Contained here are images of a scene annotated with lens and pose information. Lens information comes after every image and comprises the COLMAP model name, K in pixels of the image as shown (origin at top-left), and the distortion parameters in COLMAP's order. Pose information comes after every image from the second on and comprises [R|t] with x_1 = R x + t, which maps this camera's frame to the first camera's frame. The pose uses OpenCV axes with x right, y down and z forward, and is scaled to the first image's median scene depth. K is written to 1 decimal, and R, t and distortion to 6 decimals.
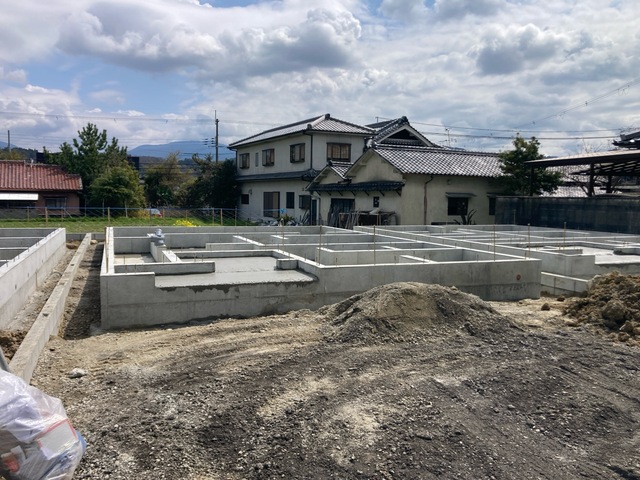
lens RADIAL K [[508.7, 0, 305.0], [0, 508.7, 236.7], [0, 0, 1]] dist [0.011517, -0.000977]
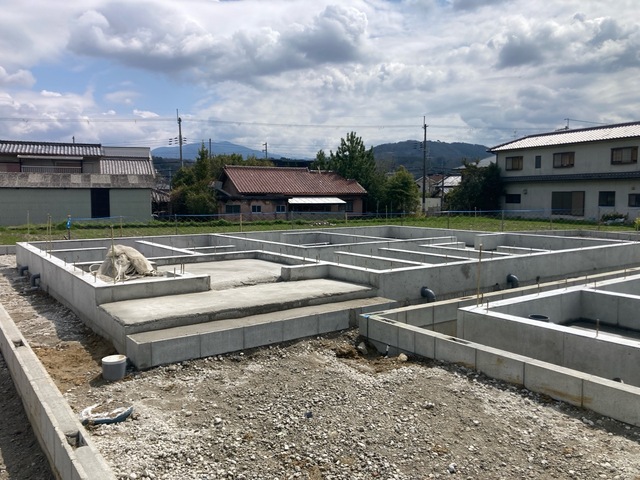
lens RADIAL K [[526.6, 0, 308.4], [0, 526.6, 242.2], [0, 0, 1]] dist [0.014989, 0.006712]
pose [[0.999513, -0.014636, -0.027559, -0.620037], [0.014808, 0.999872, 0.006025, 0.005021], [0.027468, -0.006430, 0.999602, -0.149208]]
